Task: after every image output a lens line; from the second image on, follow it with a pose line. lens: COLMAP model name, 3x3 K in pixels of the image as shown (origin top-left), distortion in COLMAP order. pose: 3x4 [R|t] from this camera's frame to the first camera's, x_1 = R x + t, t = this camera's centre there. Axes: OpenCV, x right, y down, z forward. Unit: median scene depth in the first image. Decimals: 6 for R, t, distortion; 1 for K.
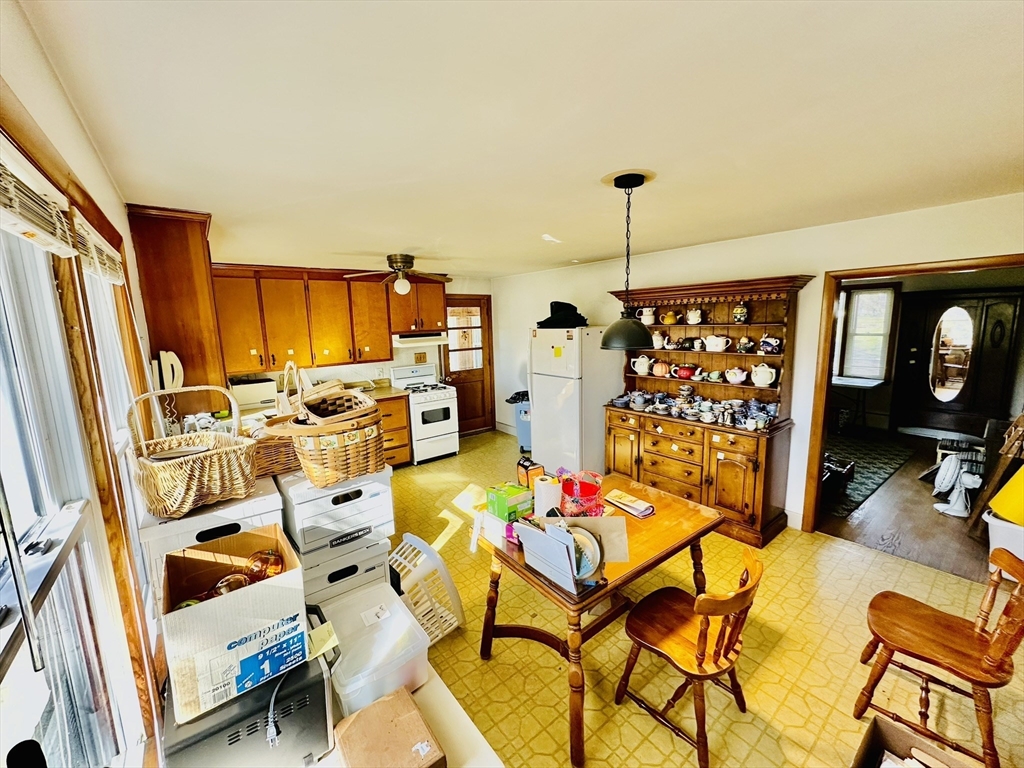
lens RADIAL K [[410.1, 0, 507.4], [0, 410.1, 383.1], [0, 0, 1]] dist [-0.003524, 0.000984]
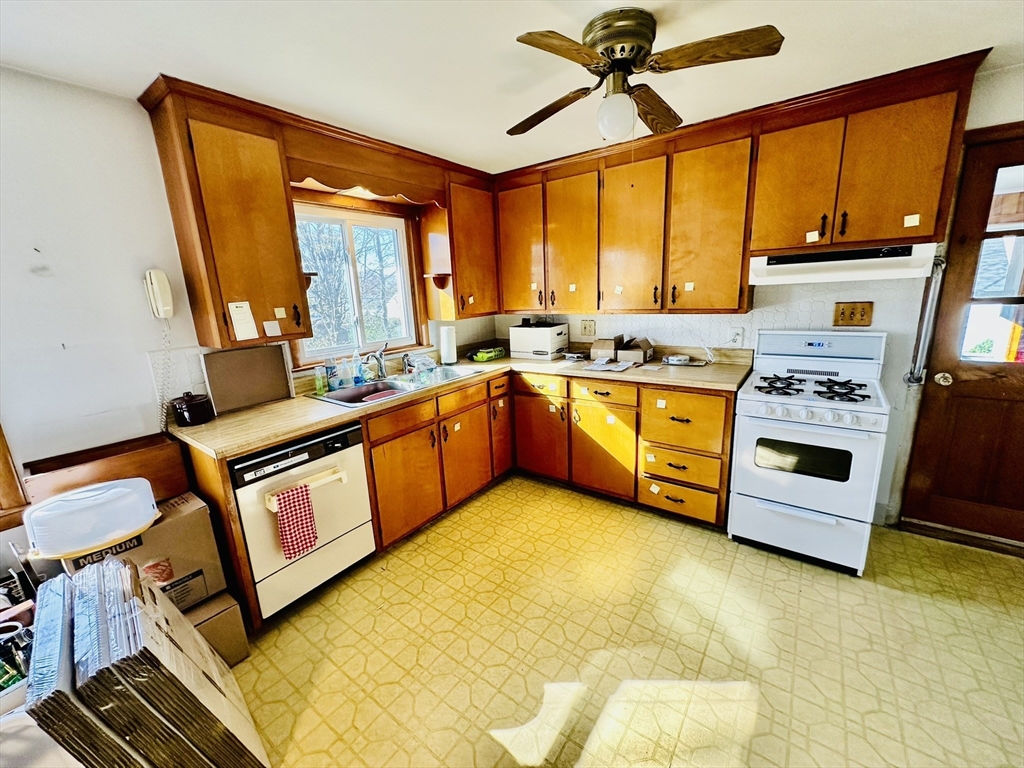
lens RADIAL K [[410.1, 0, 514.0], [0, 410.1, 382.2], [0, 0, 1]] dist [-0.003524, 0.000984]
pose [[0.274334, 0.227357, -0.934371, 0.138687], [-0.115938, 0.972381, 0.202567, -0.055581], [0.954620, 0.052758, 0.293116, 0.789755]]
